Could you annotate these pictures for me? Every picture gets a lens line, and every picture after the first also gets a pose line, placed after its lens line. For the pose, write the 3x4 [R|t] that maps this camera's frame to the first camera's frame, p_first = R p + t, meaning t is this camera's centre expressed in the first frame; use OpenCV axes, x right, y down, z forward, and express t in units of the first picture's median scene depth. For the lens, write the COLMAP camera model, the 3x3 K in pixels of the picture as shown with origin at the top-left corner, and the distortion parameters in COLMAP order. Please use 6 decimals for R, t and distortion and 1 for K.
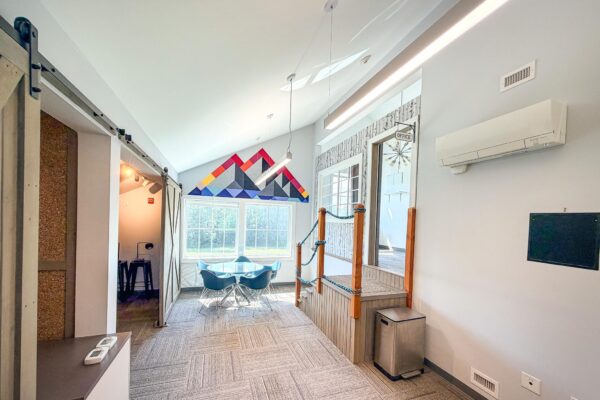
lens RADIAL K [[239.8, 0, 298.7], [0, 239.8, 224.2], [0, 0, 1]] dist [0.002027, 0.000108]
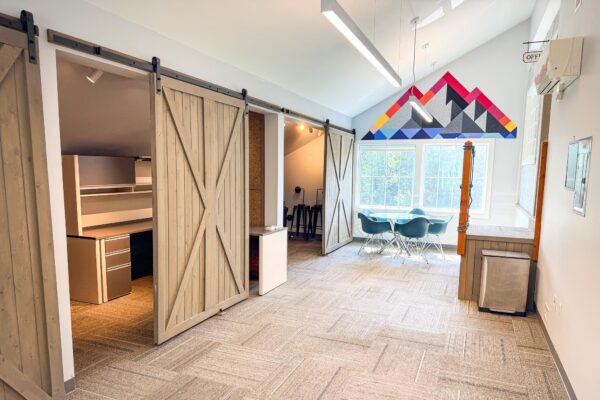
lens RADIAL K [[417.4, 0, 301.0], [0, 417.4, 229.0], [0, 0, 1]] dist [0.001423, -0.003478]
pose [[0.744425, 0.069509, -0.664078, 0.447223], [0.004953, 0.993964, 0.109591, 0.041271], [0.667688, -0.084871, 0.739588, -0.377640]]
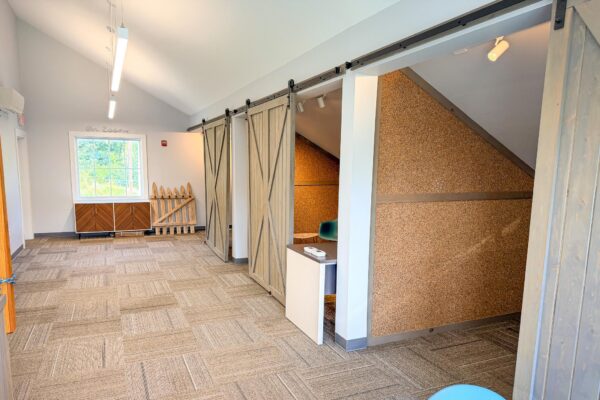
lens RADIAL K [[417.4, 0, 301.0], [0, 417.4, 229.0], [0, 0, 1]] dist [0.001423, -0.003478]
pose [[-0.994693, -0.031823, -0.097843, -0.135870], [-0.047538, 0.985523, 0.162744, -0.002257], [0.091248, 0.166531, -0.981805, 0.910385]]
